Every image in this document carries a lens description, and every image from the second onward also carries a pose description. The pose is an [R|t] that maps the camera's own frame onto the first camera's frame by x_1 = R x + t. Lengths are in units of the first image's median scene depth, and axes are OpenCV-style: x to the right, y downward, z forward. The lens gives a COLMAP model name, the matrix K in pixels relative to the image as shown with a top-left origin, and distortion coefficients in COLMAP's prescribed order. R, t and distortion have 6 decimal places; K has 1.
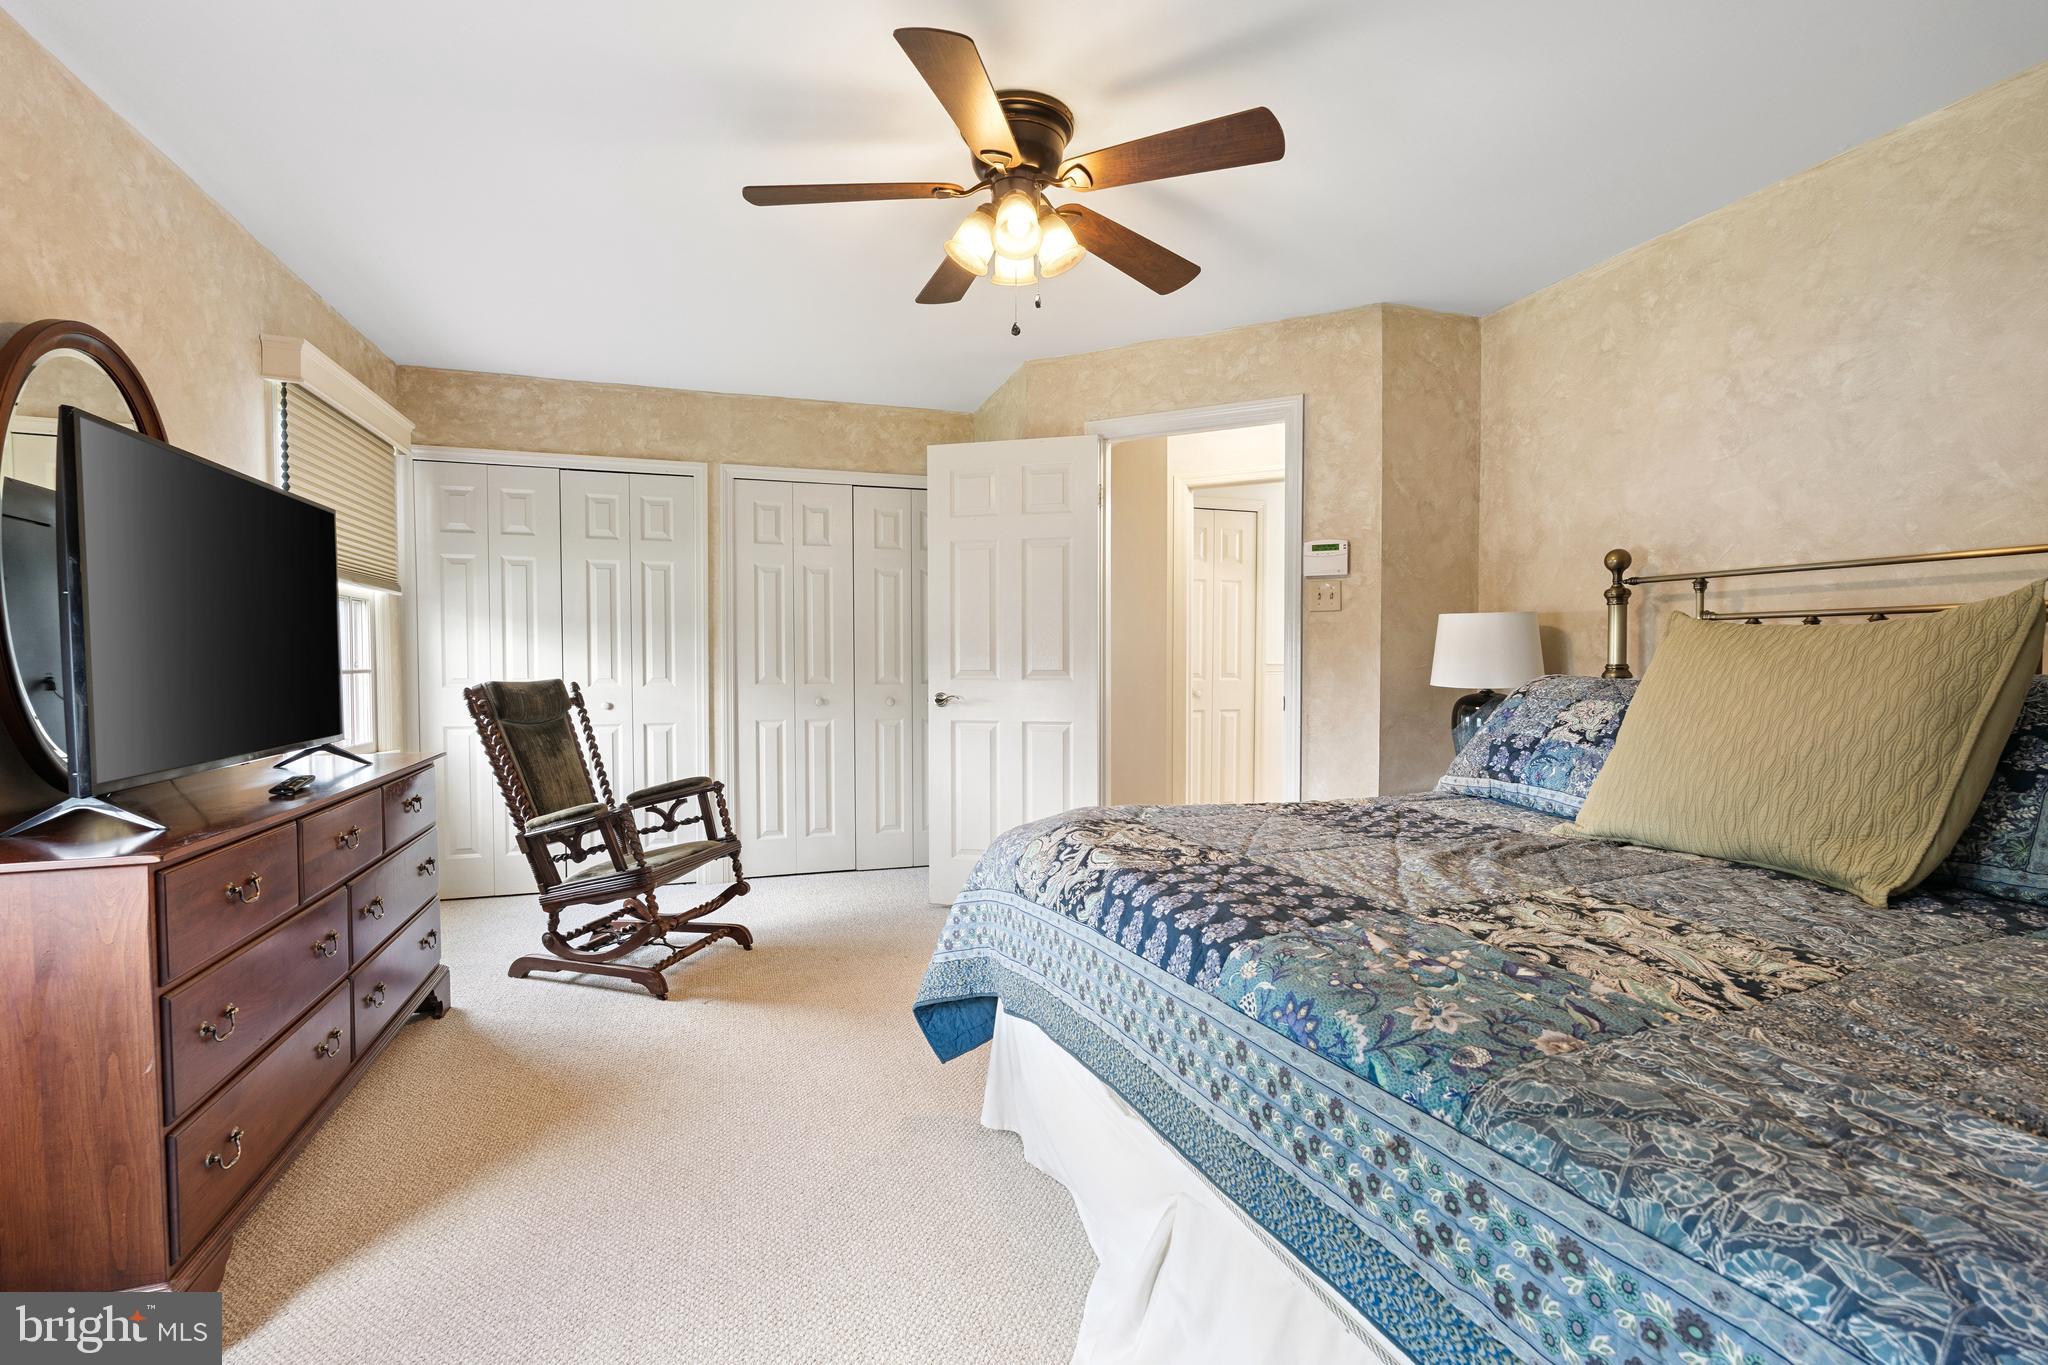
lens RADIAL K [[927.5, 0, 1021.9], [0, 927.5, 675.7], [0, 0, 1]] dist [0.002007, -0.000052]
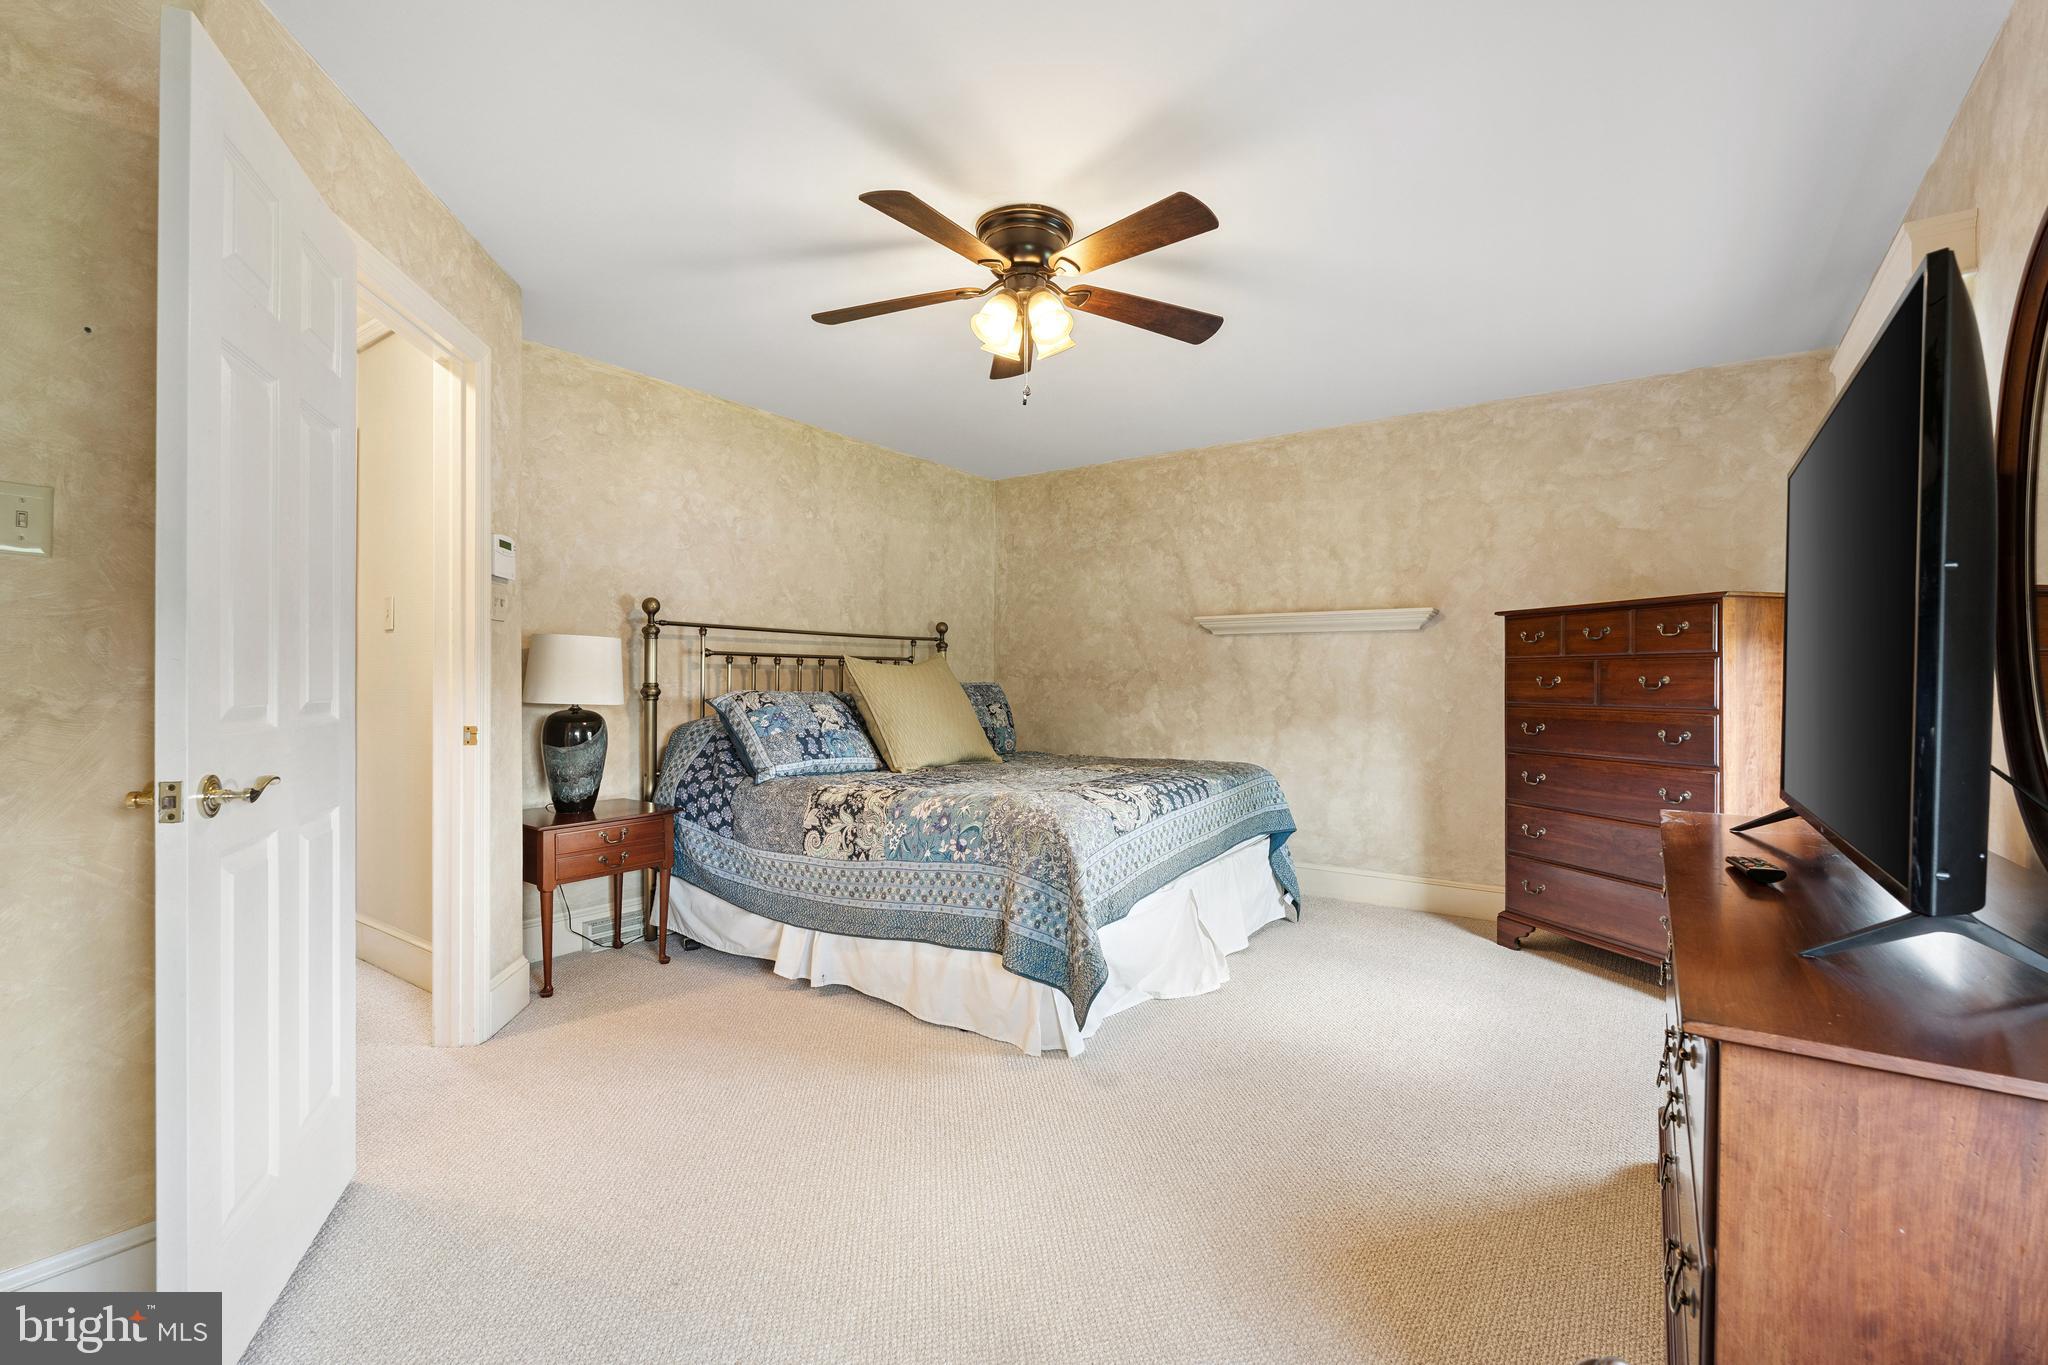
lens RADIAL K [[896.8, 0, 1024.0], [0, 896.8, 682.5], [0, 0, 1]] dist [-0.003770, -0.000086]
pose [[-0.595136, -0.007162, 0.803593, -0.784100], [0.008444, 0.999849, 0.015165, -0.029821], [-0.803581, 0.015811, -0.594986, 1.438947]]
